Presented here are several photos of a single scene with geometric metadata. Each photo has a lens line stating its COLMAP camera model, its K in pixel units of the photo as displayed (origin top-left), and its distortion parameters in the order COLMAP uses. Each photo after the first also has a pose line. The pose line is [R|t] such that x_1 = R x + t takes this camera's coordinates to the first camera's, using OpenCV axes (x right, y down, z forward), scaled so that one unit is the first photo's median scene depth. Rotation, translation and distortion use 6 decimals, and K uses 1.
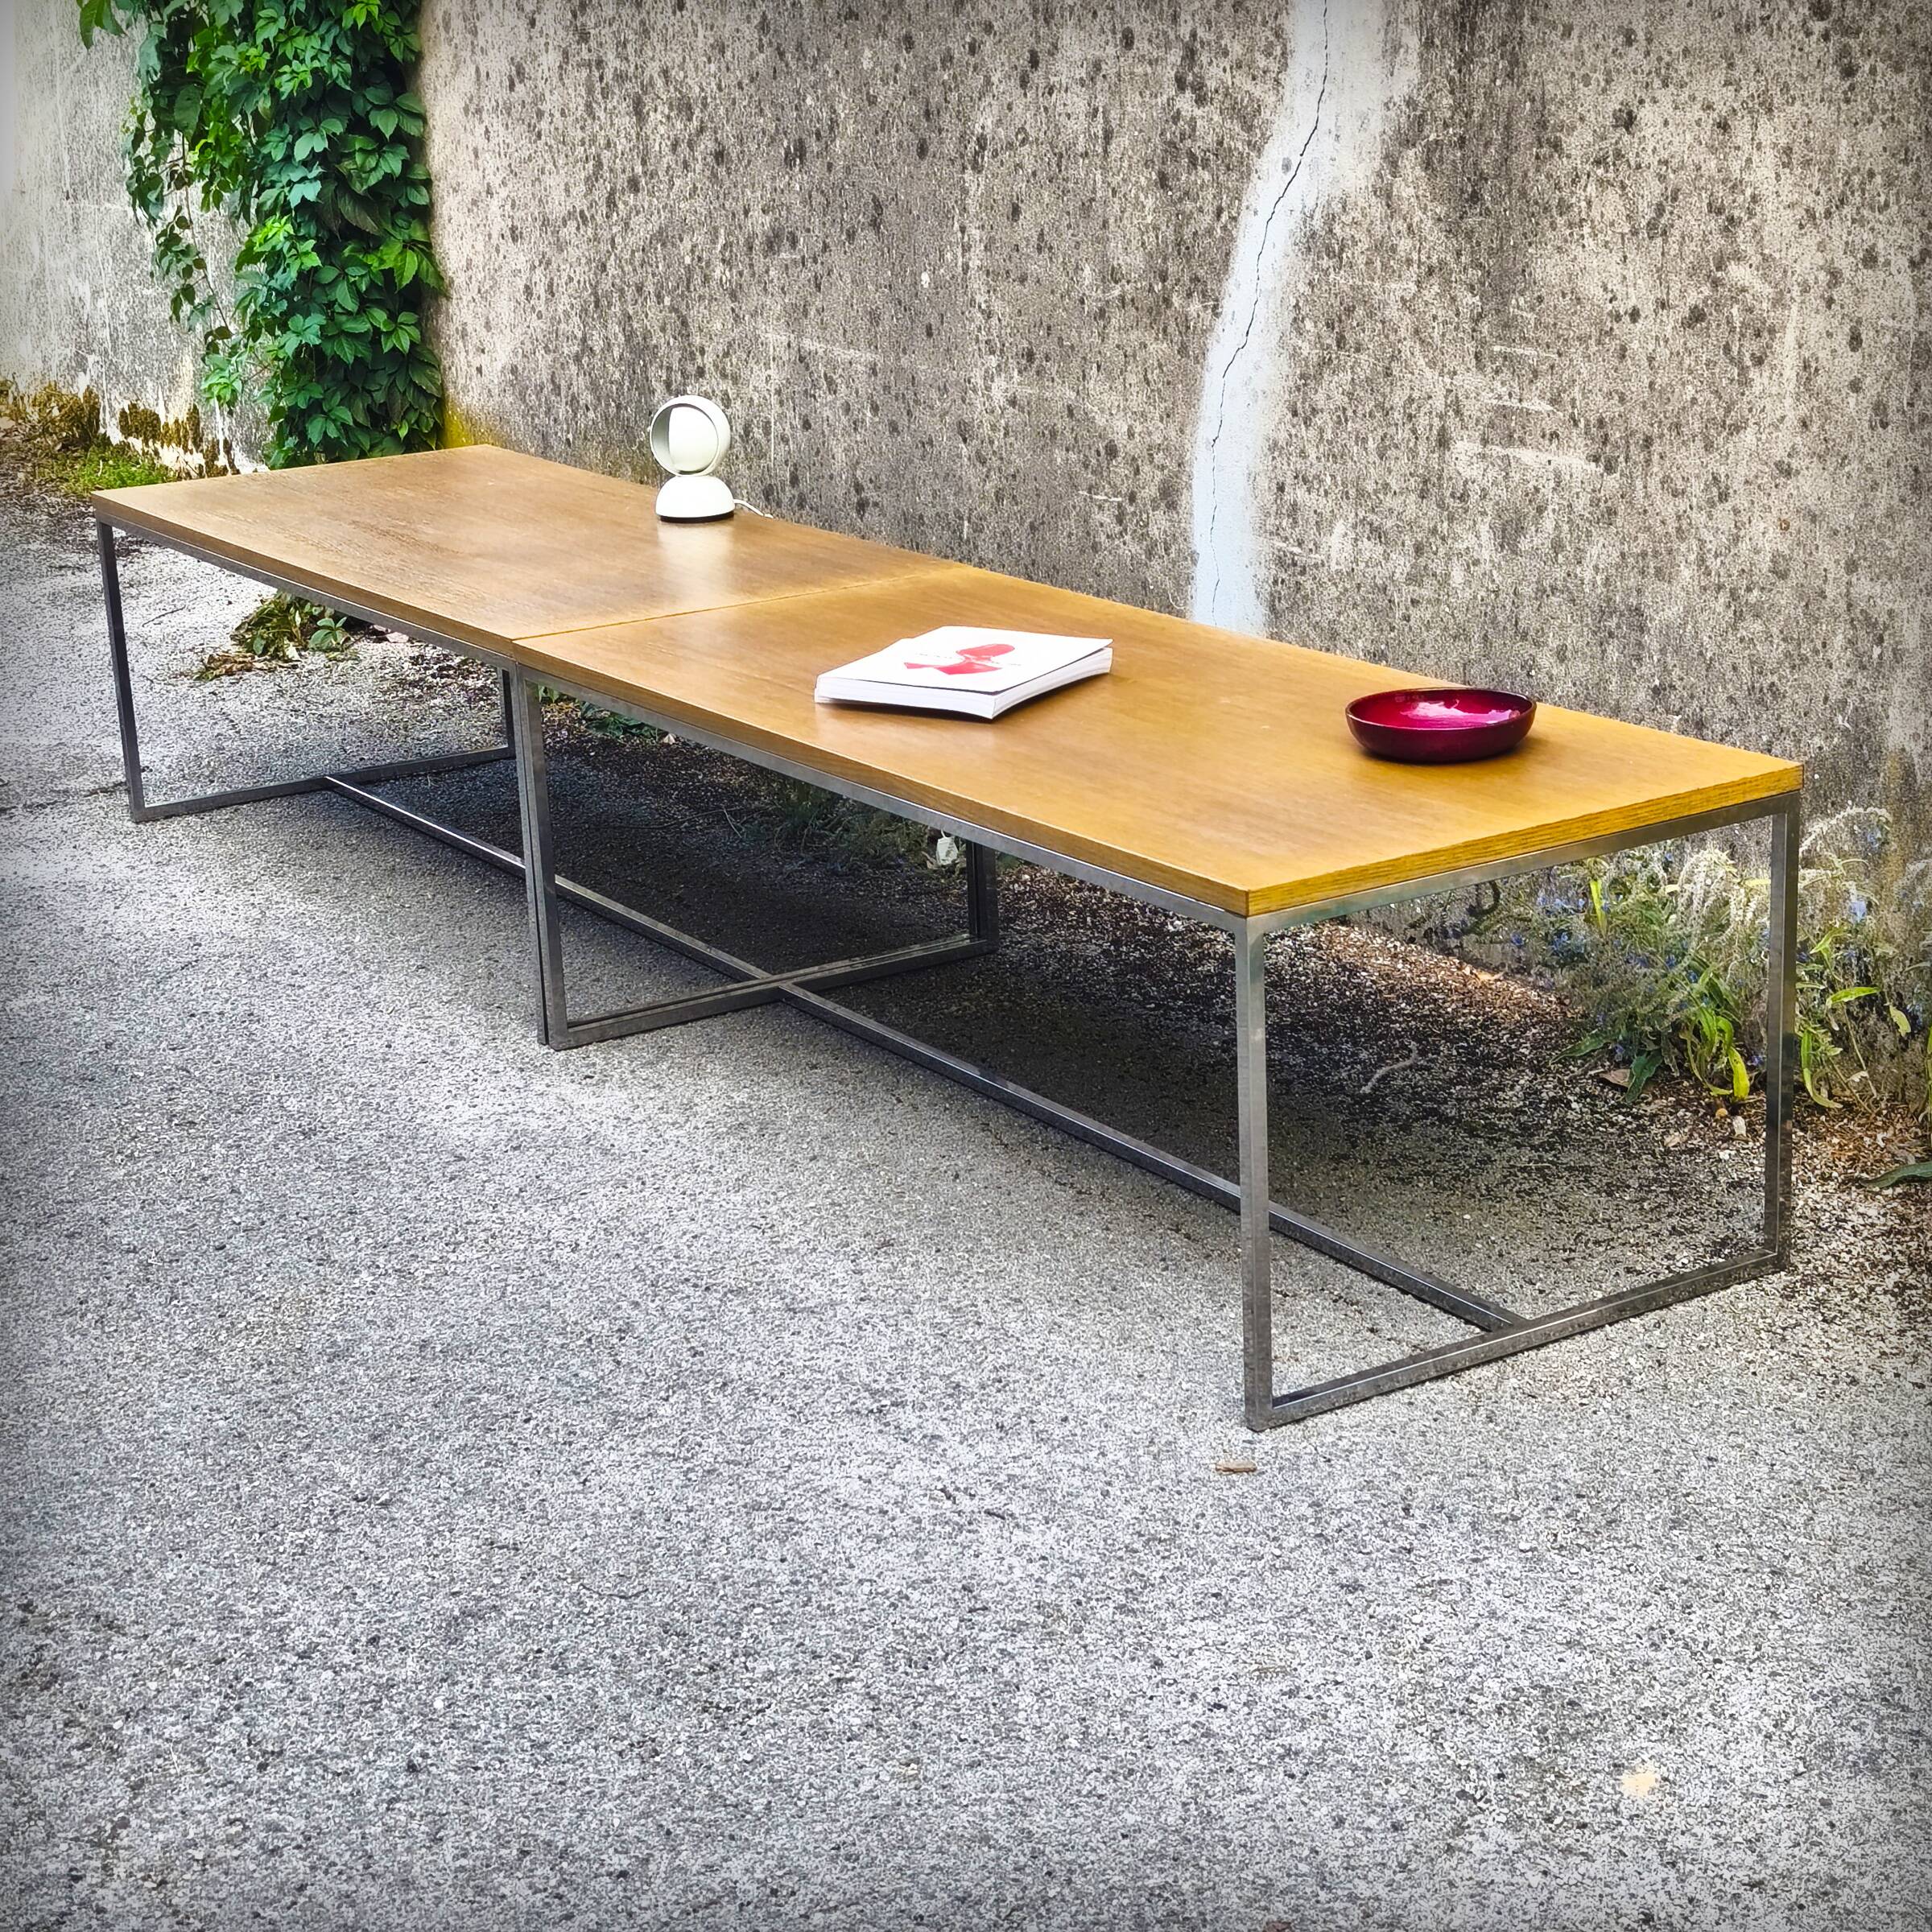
lens RADIAL K [[3605.3, 0, 960.3], [0, 3605.3, 990.0], [0, 0, 1]] dist [0.177124, -0.572892]
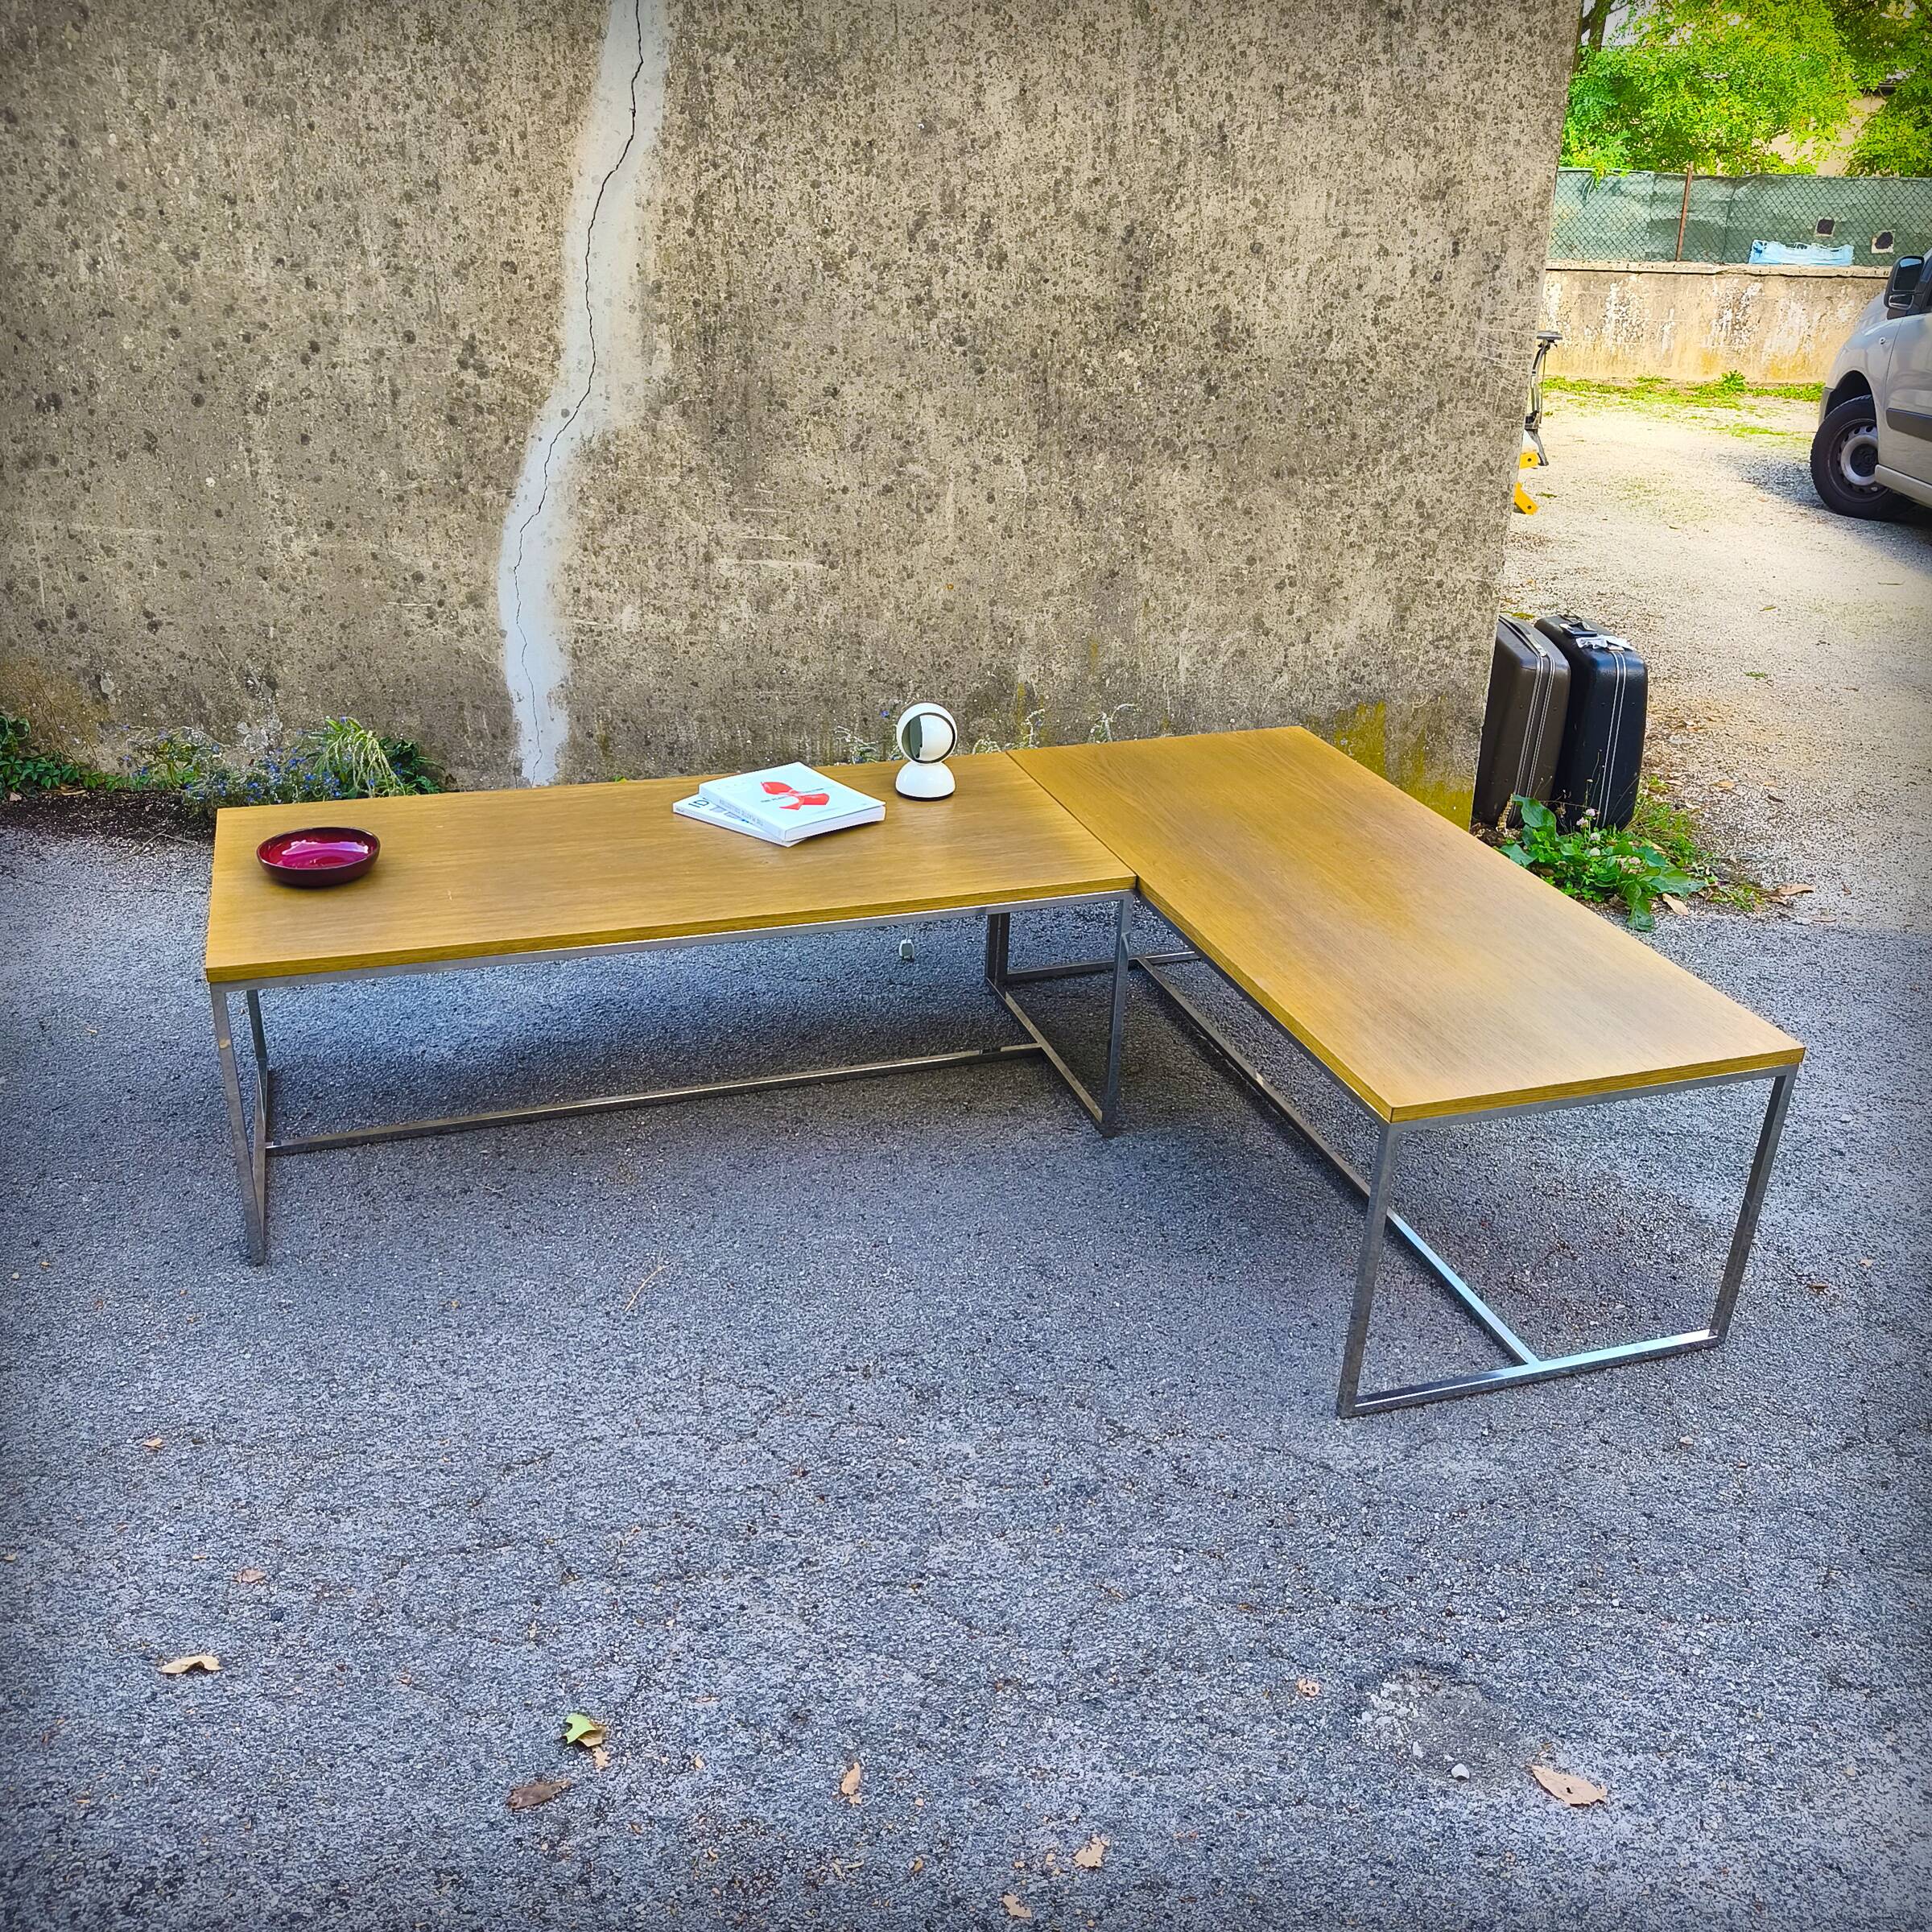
lens RADIAL K [[1862.5, 0, 953.3], [0, 1862.5, 991.5], [0, 0, 1]] dist [0.124830, -0.274202]
pose [[0.629077, -0.300541, 0.716894, -0.554836], [0.181567, 0.953536, 0.240421, -0.144087], [-0.755841, -0.021079, 0.654416, 0.235638]]
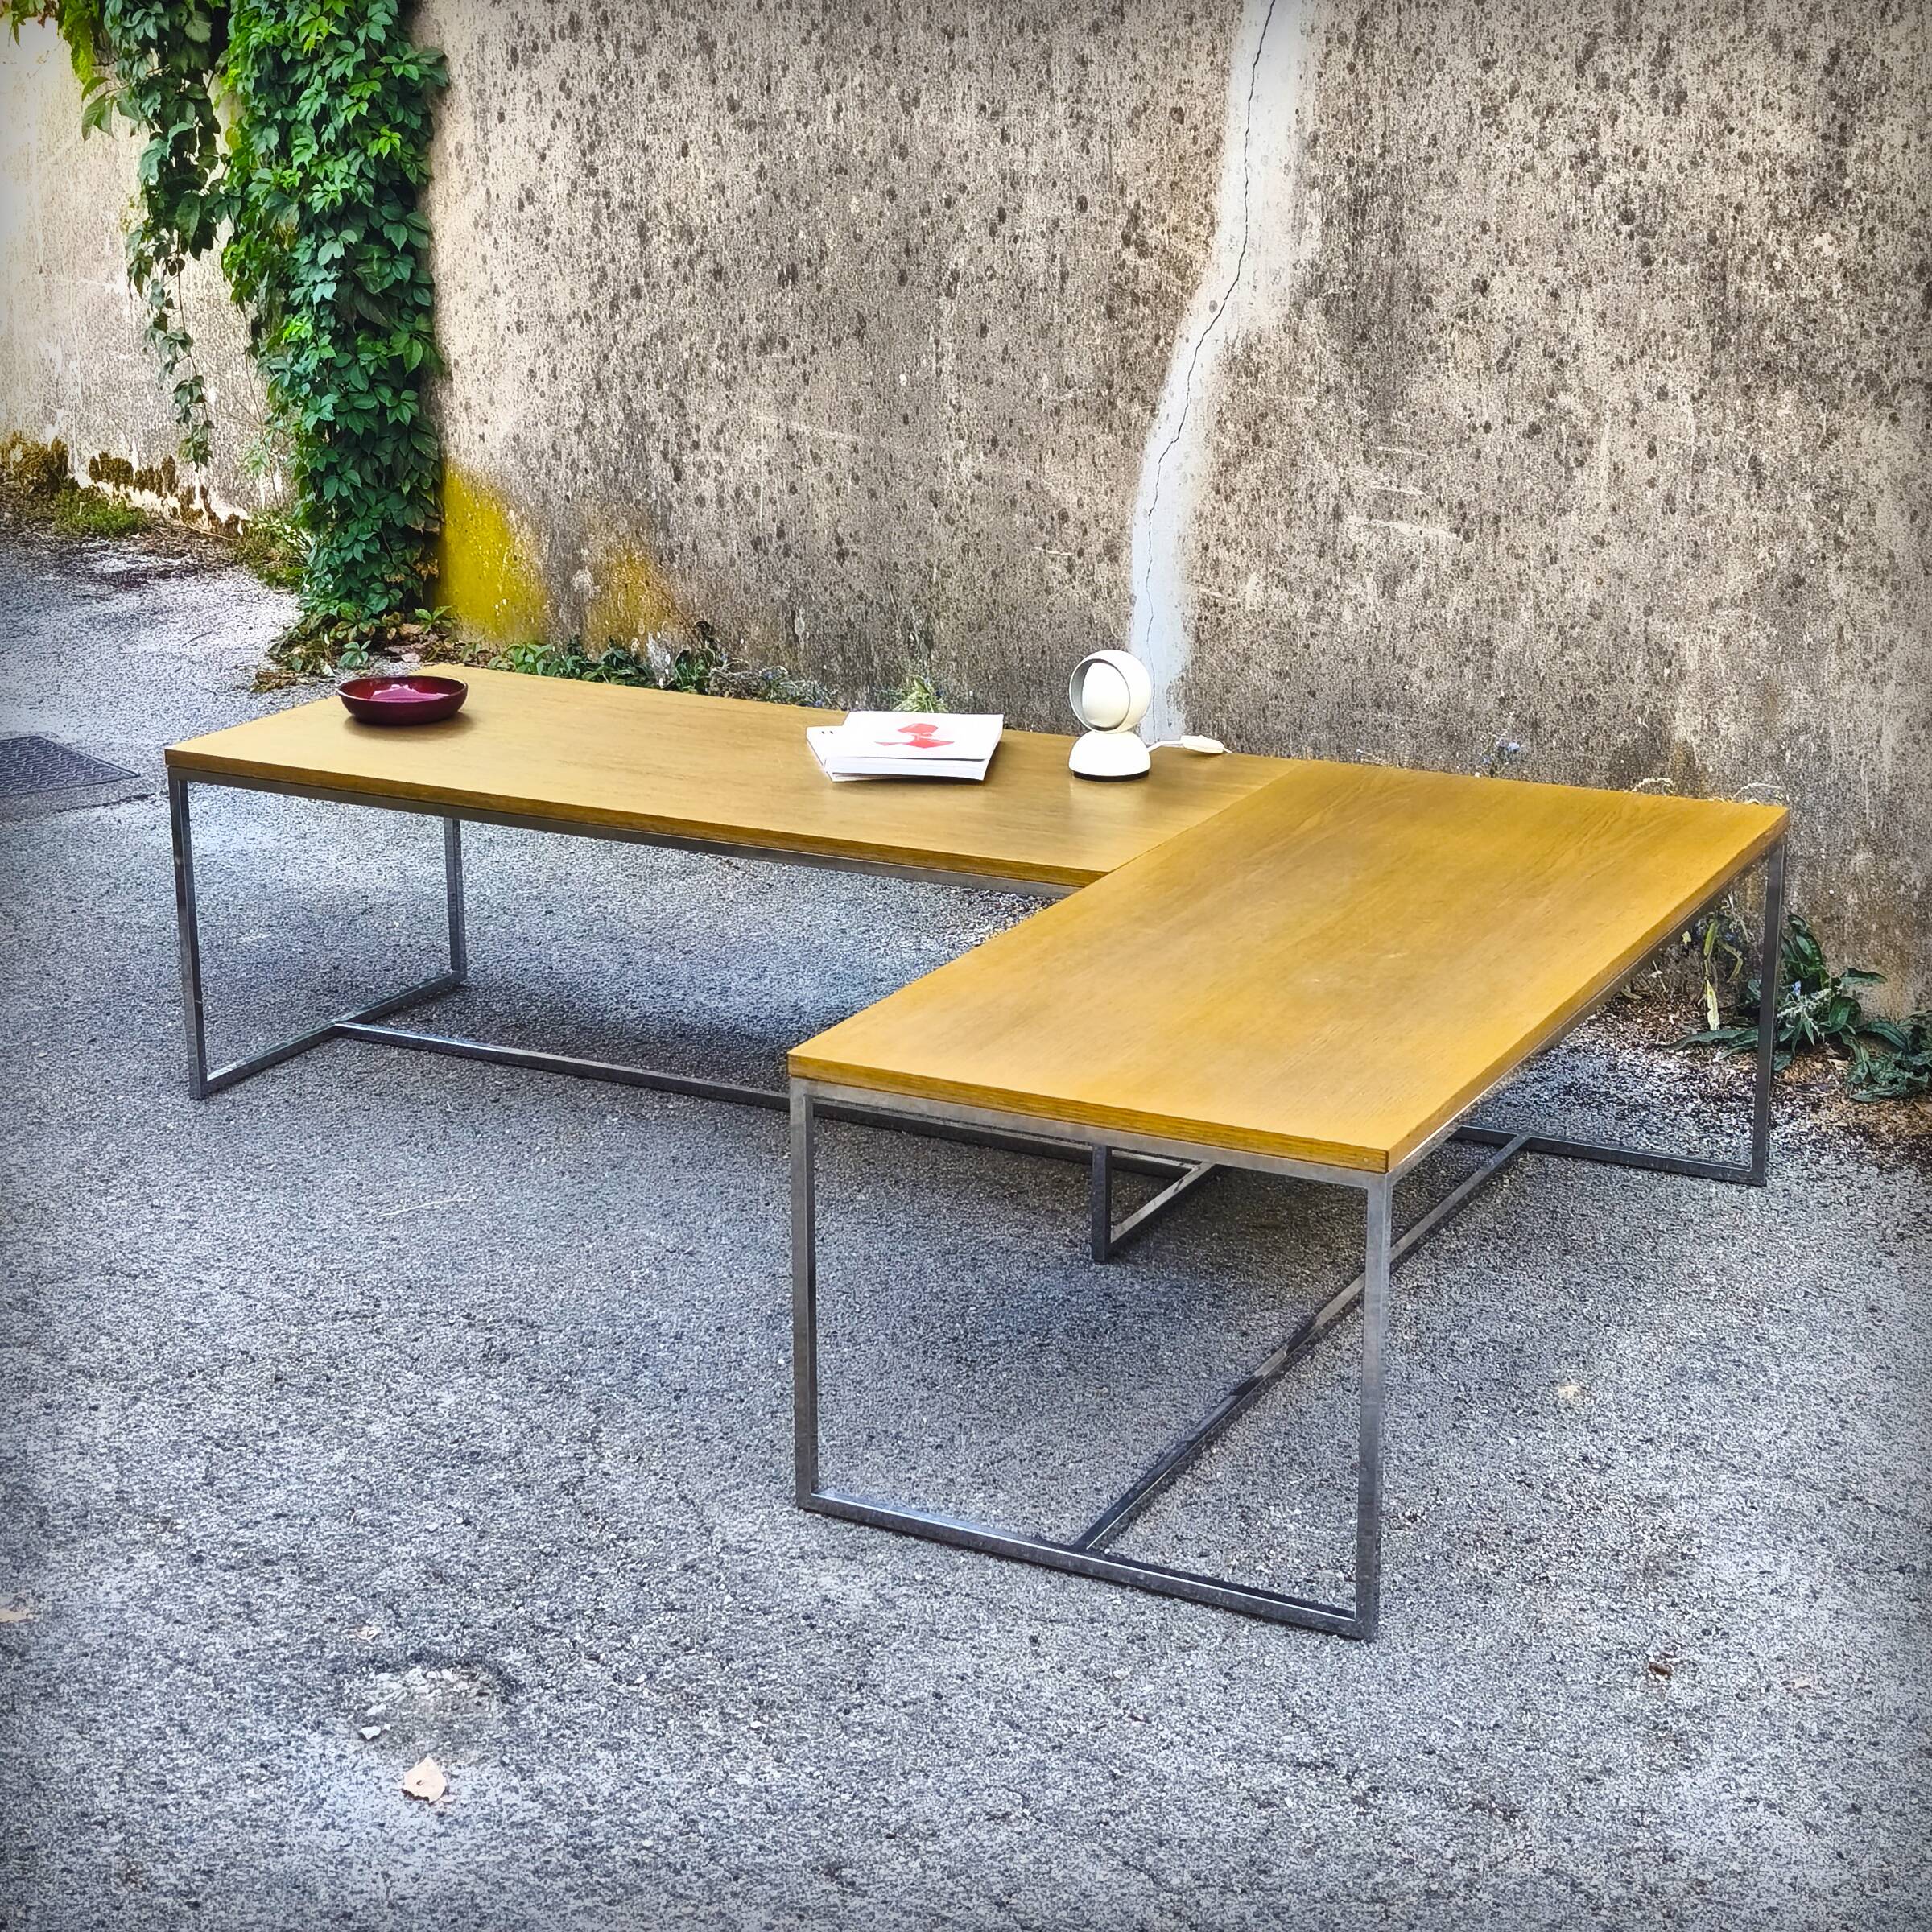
lens RADIAL K [[3566.6, 0, 965.8], [0, 3566.6, 977.7], [0, 0, 1]] dist [0.203905, -0.733810]
pose [[0.995532, -0.003968, 0.094342, -0.126890], [0.004857, 0.999946, -0.009197, 0.031082], [-0.094301, 0.009615, 0.995497, -0.301787]]
